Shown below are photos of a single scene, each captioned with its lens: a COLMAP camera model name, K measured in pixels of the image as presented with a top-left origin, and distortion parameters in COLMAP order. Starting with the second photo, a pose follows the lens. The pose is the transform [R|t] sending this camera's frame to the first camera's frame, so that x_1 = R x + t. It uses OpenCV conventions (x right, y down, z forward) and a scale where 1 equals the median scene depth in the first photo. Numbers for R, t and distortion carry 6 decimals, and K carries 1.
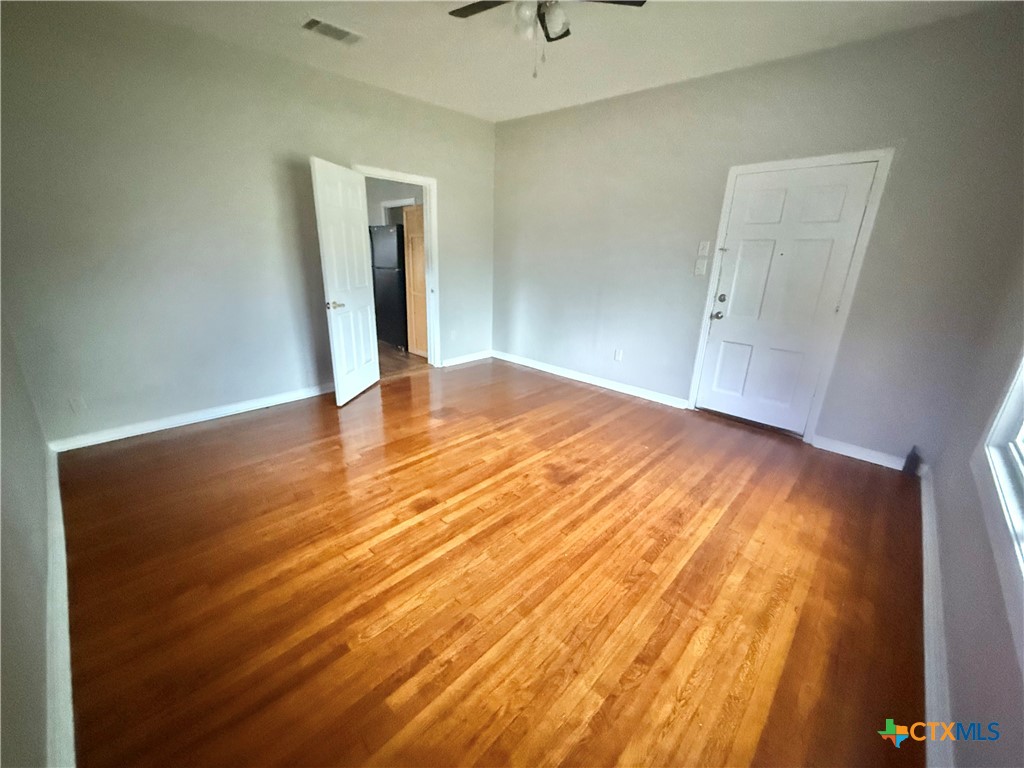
lens RADIAL K [[407.3, 0, 509.3], [0, 407.3, 382.2], [0, 0, 1]] dist [0.003263, -0.000013]
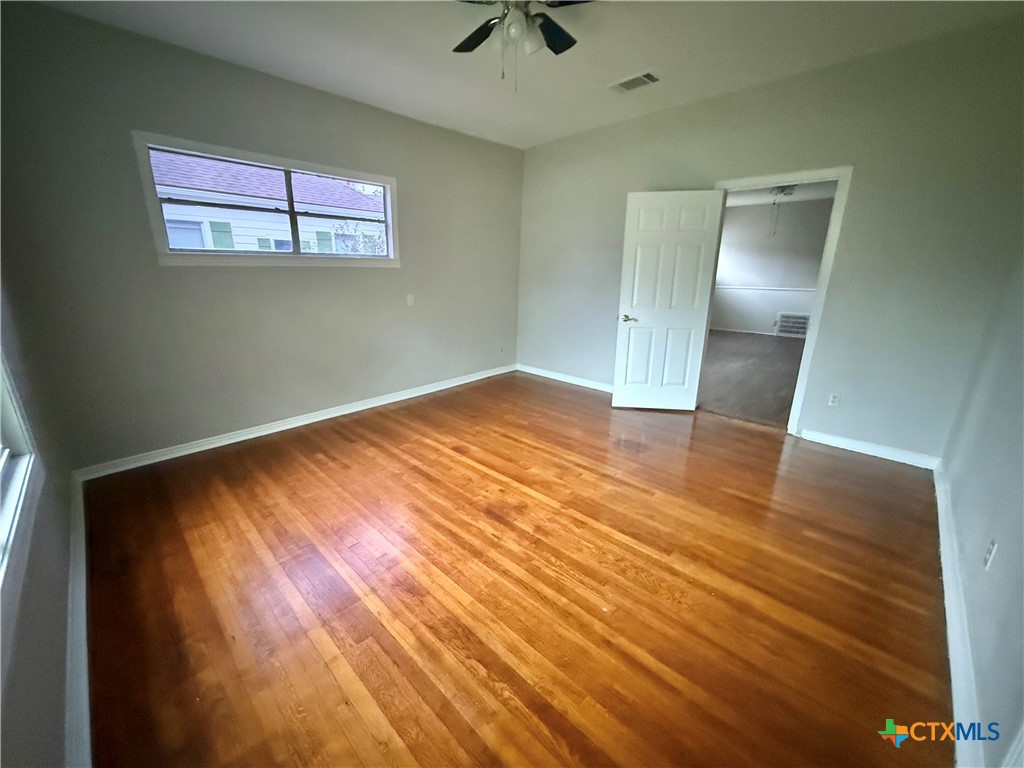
lens RADIAL K [[407.3, 0, 509.6], [0, 407.3, 385.9], [0, 0, 1]] dist [0.003263, -0.000013]
pose [[-0.007336, 0.252461, -0.967579, 1.033240], [-0.317569, 0.916927, 0.241652, -0.271550], [0.948207, 0.309046, 0.073447, 0.965292]]
